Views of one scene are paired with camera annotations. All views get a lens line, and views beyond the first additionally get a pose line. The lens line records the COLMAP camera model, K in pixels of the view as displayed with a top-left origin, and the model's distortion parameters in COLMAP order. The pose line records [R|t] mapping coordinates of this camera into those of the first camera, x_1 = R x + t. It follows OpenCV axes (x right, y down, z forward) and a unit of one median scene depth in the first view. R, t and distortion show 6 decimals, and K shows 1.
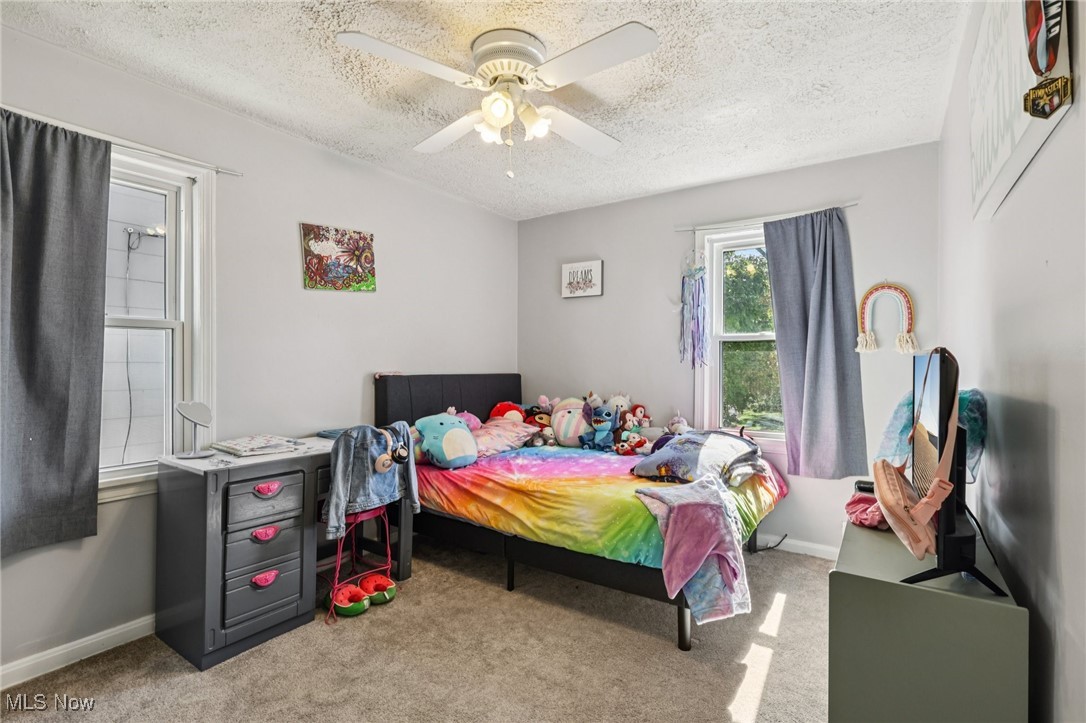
lens RADIAL K [[503.0, 0, 537.9], [0, 503.0, 359.1], [0, 0, 1]] dist [0.001267, 0.000192]
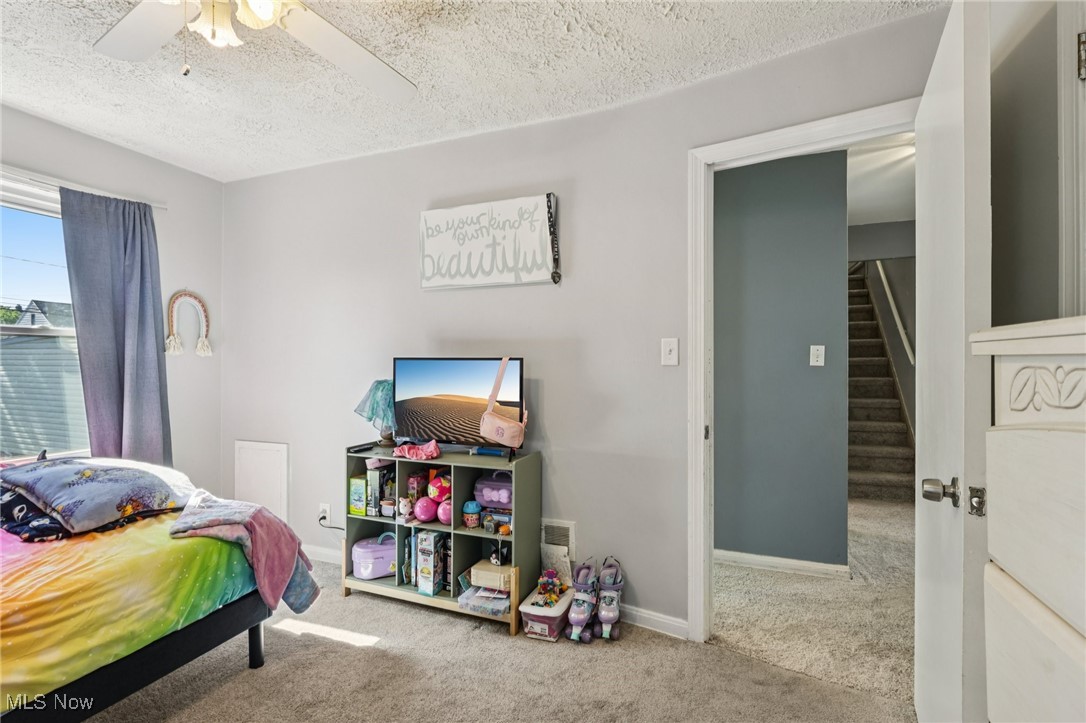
lens RADIAL K [[503.0, 0, 537.9], [0, 503.0, 359.1], [0, 0, 1]] dist [0.001267, 0.000192]
pose [[-0.220125, 0.003635, 0.975465, -0.645921], [-0.005471, 0.999973, -0.004961, -0.002410], [-0.975456, -0.006429, -0.220100, 0.593409]]
